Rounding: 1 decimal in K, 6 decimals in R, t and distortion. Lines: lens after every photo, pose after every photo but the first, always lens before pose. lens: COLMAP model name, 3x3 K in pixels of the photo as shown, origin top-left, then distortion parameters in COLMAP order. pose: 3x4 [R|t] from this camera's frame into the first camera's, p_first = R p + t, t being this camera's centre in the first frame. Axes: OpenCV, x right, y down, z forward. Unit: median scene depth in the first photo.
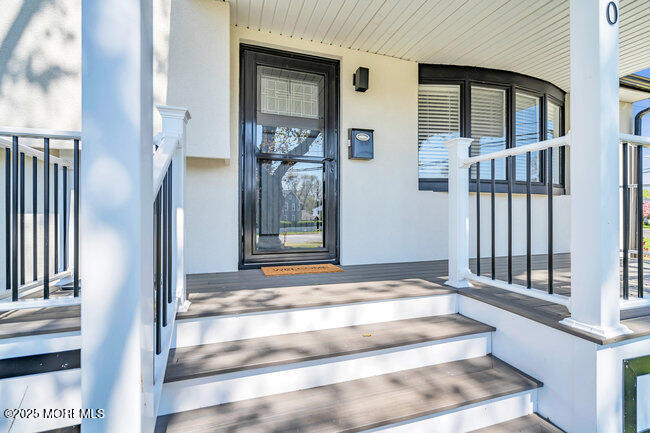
lens RADIAL K [[295.1, 0, 325.3], [0, 295.1, 216.9], [0, 0, 1]] dist [0.001541, -0.000003]
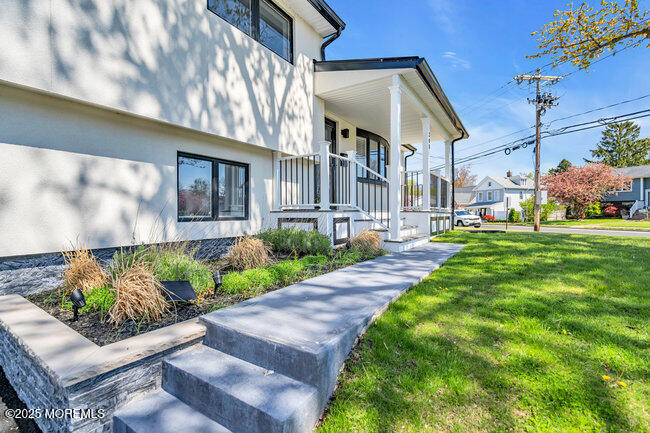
lens RADIAL K [[295.1, 0, 326.6], [0, 295.1, 214.7], [0, 0, 1]] dist [0.001541, -0.000003]
pose [[0.785607, -0.006706, 0.618690, -1.257632], [0.000475, 0.999948, 0.010236, 0.163905], [-0.618726, -0.007748, 0.785569, -0.706160]]
